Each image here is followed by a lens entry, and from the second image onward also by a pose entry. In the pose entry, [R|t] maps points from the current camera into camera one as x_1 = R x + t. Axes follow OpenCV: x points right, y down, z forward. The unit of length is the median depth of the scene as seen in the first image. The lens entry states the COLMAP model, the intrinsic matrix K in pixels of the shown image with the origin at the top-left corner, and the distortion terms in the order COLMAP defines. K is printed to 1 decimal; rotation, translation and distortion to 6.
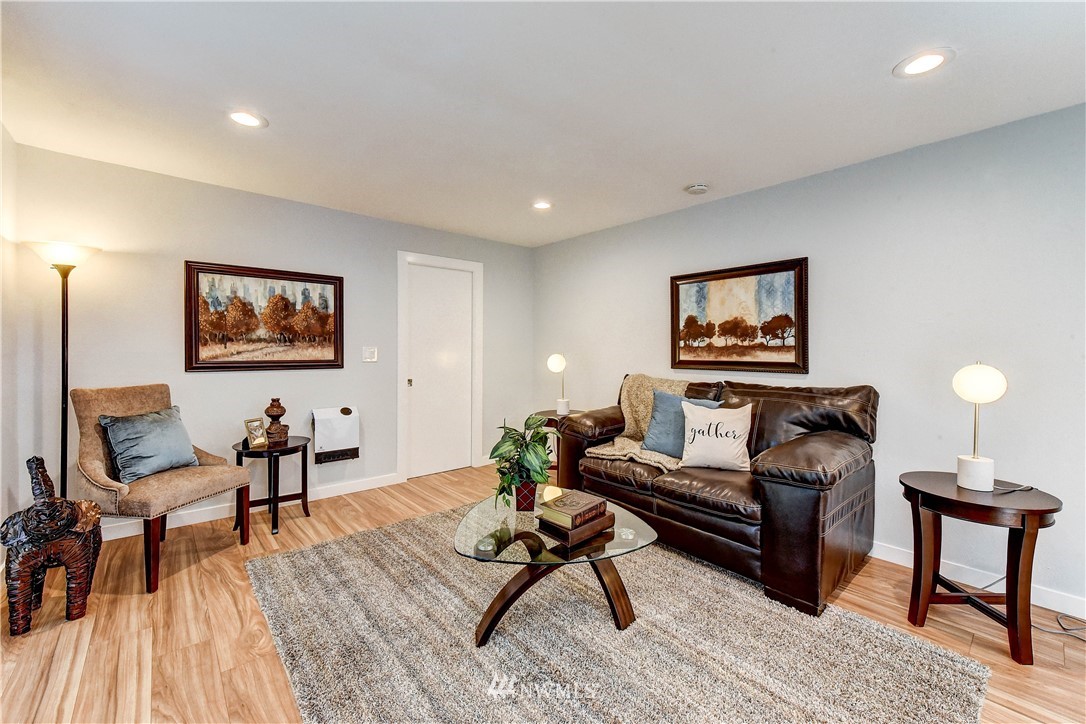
lens RADIAL K [[435.7, 0, 553.3], [0, 435.7, 352.7], [0, 0, 1]] dist [-0.000515, 0.000267]
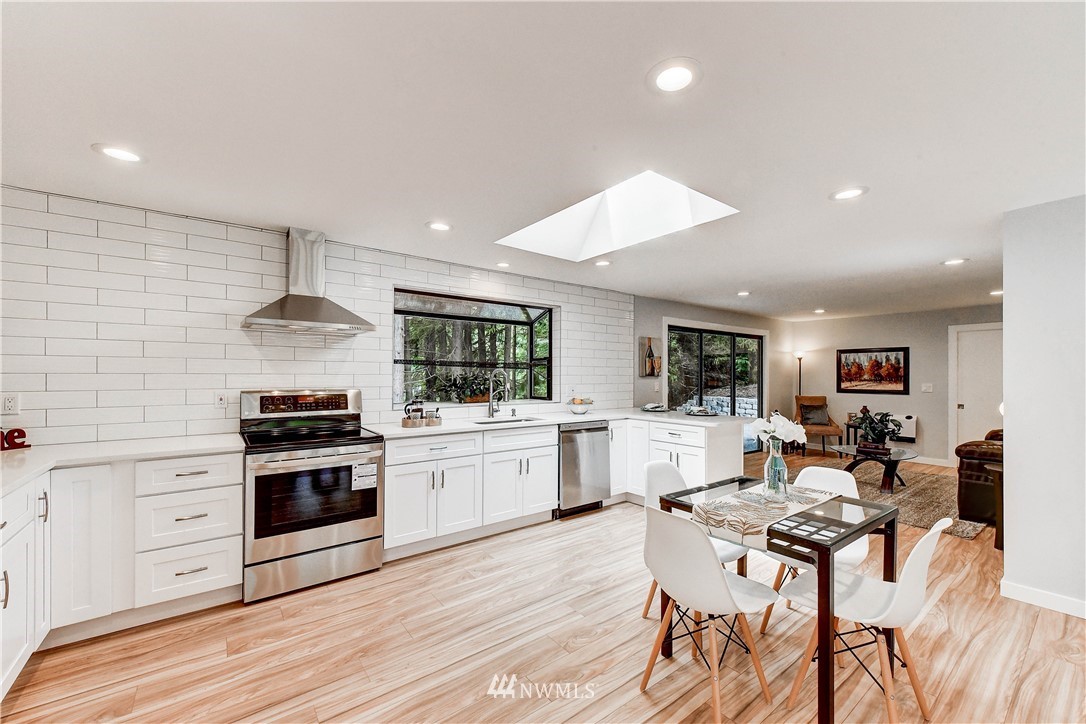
lens RADIAL K [[435.7, 0, 550.1], [0, 435.7, 373.2], [0, 0, 1]] dist [-0.000515, 0.000267]
pose [[-0.082321, -0.007219, -0.996580, 1.668432], [-0.010633, 0.999923, -0.006365, -0.032732], [0.996549, 0.010073, -0.082391, -0.431456]]
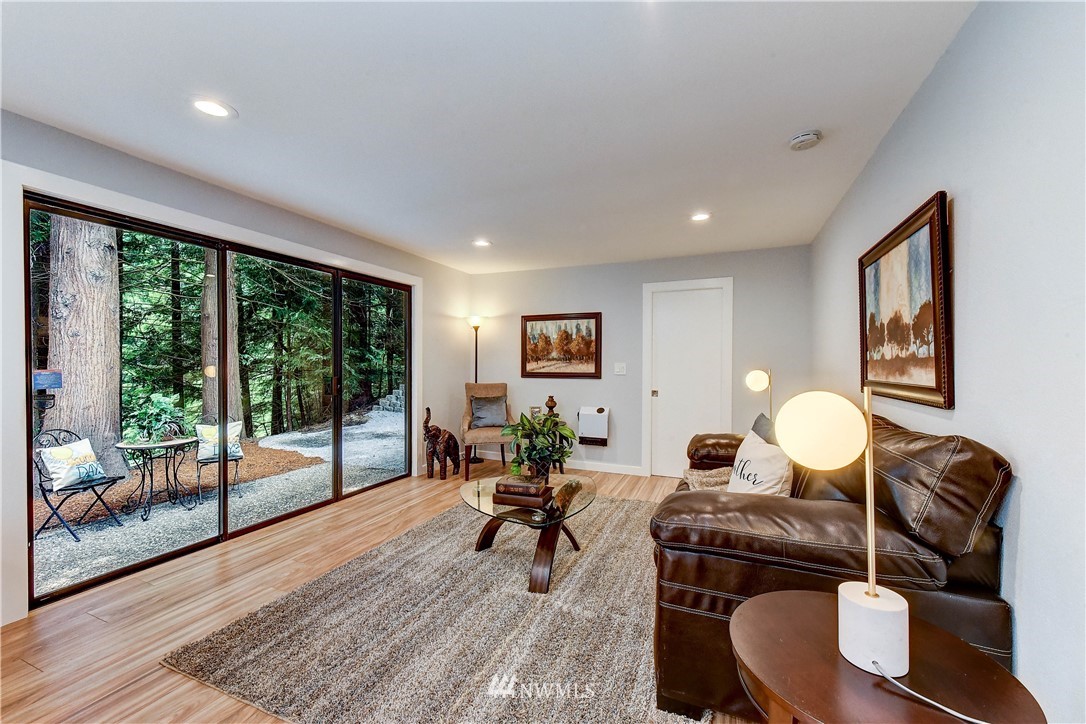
lens RADIAL K [[435.7, 0, 552.0], [0, 435.7, 362.5], [0, 0, 1]] dist [-0.000515, 0.000267]
pose [[0.433681, -0.006210, -0.901045, 0.743319], [-0.009594, 0.999888, -0.011509, 0.001572], [0.901016, 0.013636, 0.433572, 0.295244]]
